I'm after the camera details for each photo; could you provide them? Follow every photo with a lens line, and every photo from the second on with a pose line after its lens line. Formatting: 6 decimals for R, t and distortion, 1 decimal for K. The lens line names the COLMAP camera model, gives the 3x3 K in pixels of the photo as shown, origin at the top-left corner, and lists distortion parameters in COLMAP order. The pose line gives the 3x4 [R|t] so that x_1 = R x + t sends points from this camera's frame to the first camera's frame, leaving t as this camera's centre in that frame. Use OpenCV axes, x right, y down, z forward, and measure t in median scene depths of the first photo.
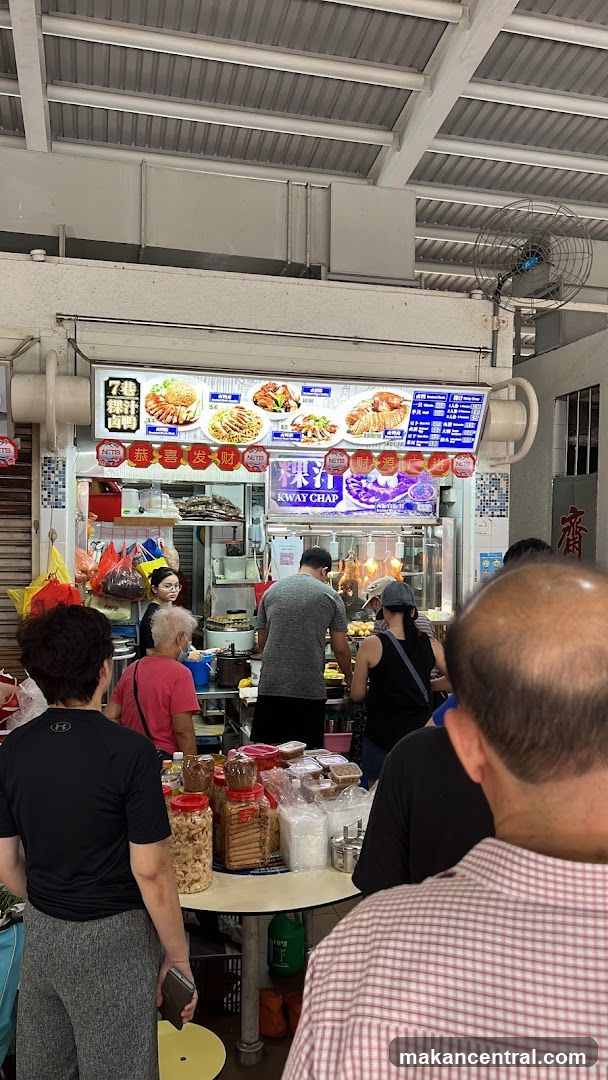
lens RADIAL K [[780.1, 0, 292.7], [0, 780.1, 547.0], [0, 0, 1]] dist [0.080355, -0.063511]
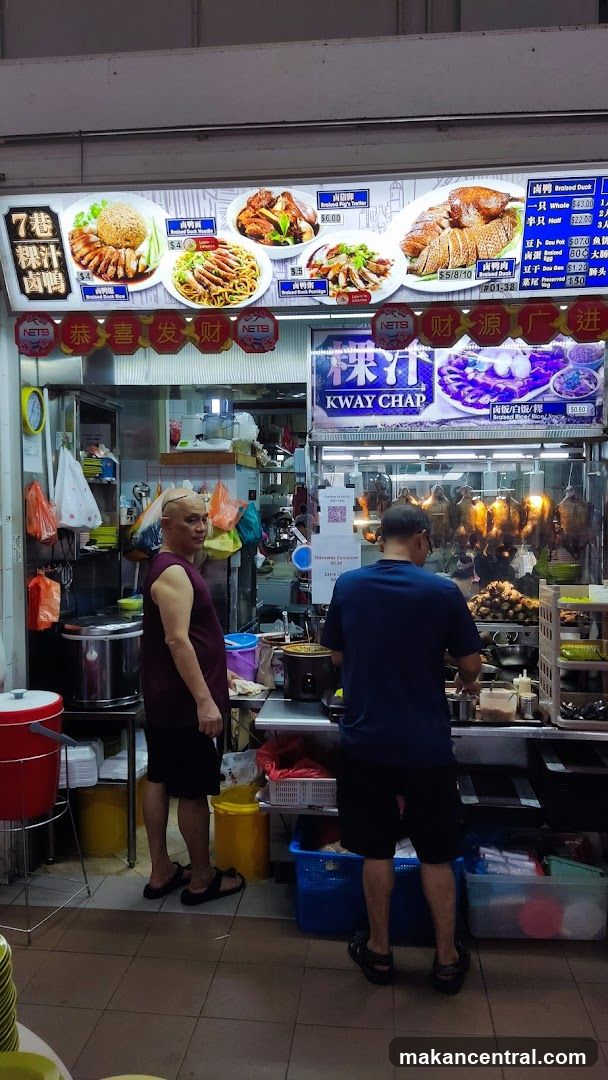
lens RADIAL K [[780.1, 0, 298.4], [0, 780.1, 541.9], [0, 0, 1]] dist [0.080355, -0.063511]
pose [[0.945180, 0.003291, -0.326534, 0.182831], [0.005215, 0.999670, 0.025170, 0.037162], [0.326509, -0.025493, 0.944850, 0.416963]]
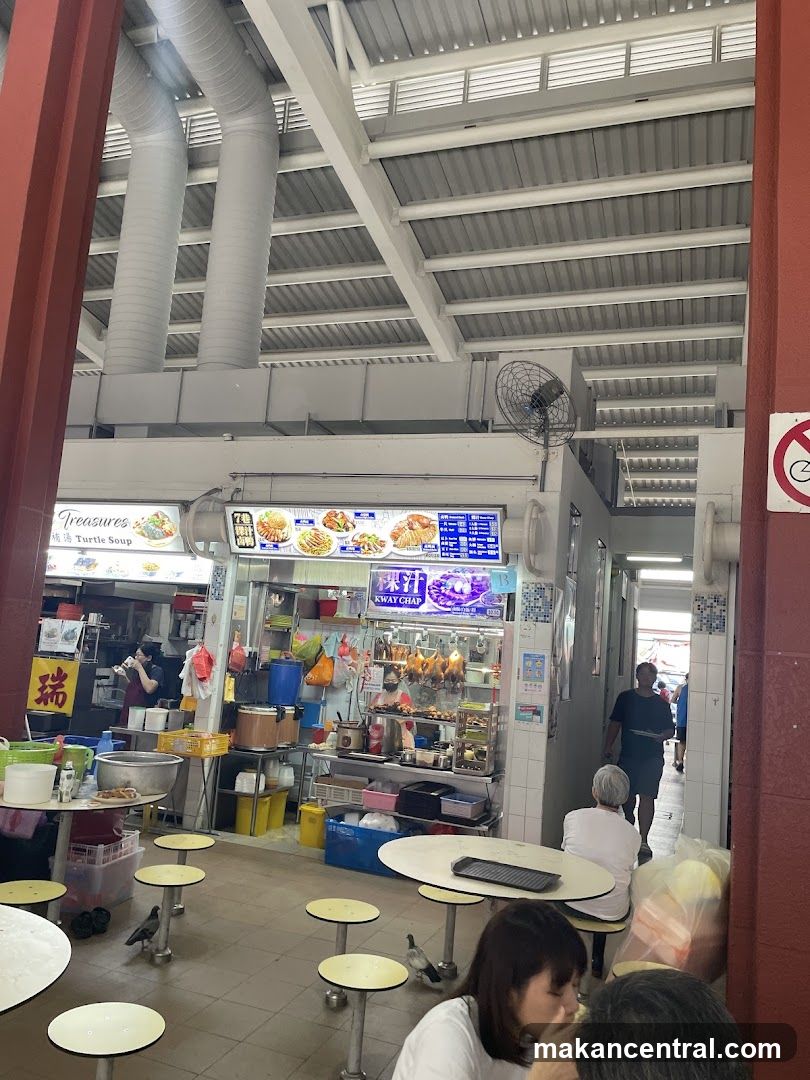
lens RADIAL K [[762.1, 0, 418.0], [0, 762.1, 538.3], [0, 0, 1]] dist [0.029984, -0.051761]
pose [[0.846236, -0.021054, -0.532392, 0.762684], [-0.082238, 0.982084, -0.169555, 0.047947], [0.526423, 0.187266, 0.829343, -0.013112]]
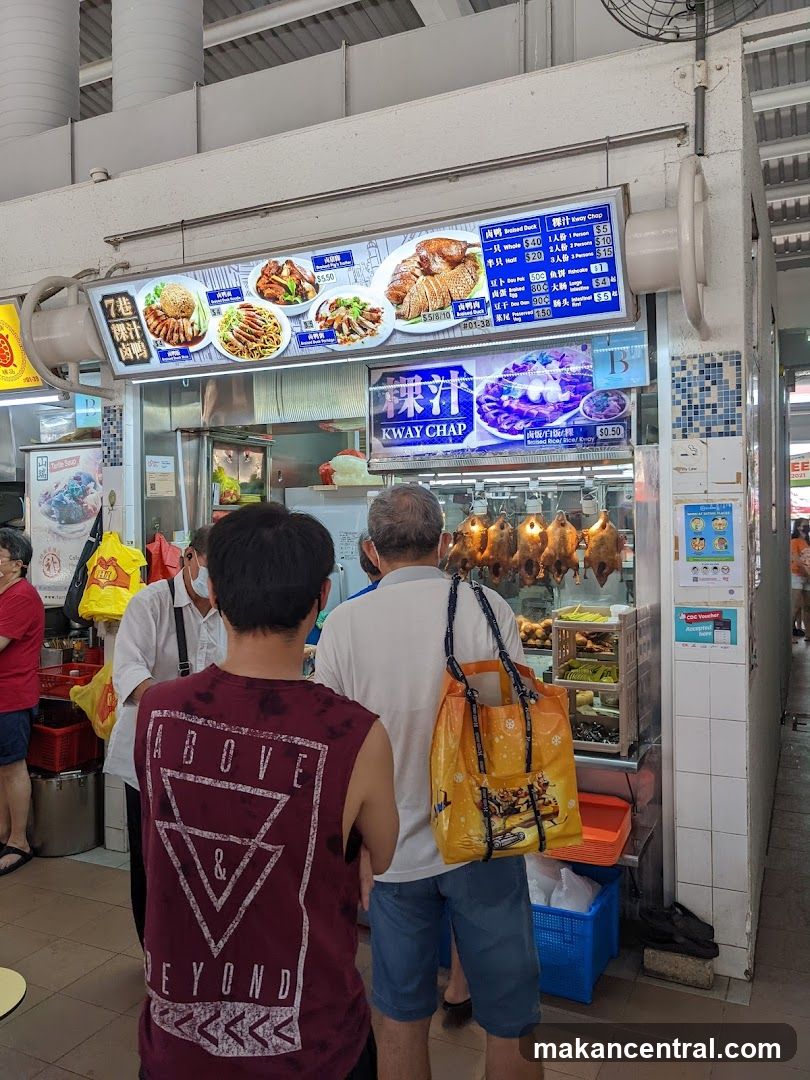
lens RADIAL K [[832.3, 0, 402.4], [0, 832.3, 533.9], [0, 0, 1]] dist [0.038736, -0.048610]
pose [[0.784432, -0.013457, -0.620069, 0.486504], [0.006413, 0.999887, -0.013588, 0.037129], [0.620181, 0.006682, 0.784430, 0.473186]]
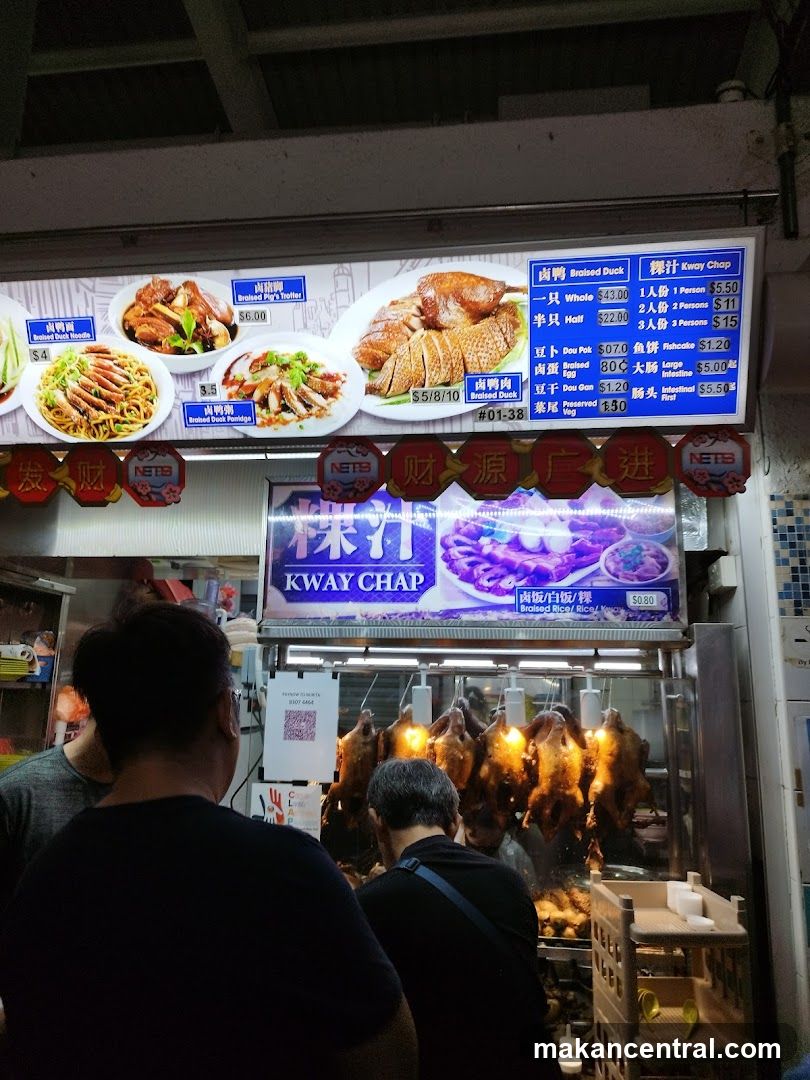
lens RADIAL K [[762.1, 0, 398.7], [0, 762.1, 539.6], [0, 0, 1]] dist [0.029984, -0.051761]
pose [[0.936678, -0.063607, -0.344367, 0.210358], [-0.017561, 0.973597, -0.227598, 0.011979], [0.349751, 0.219234, 0.910830, 0.670778]]
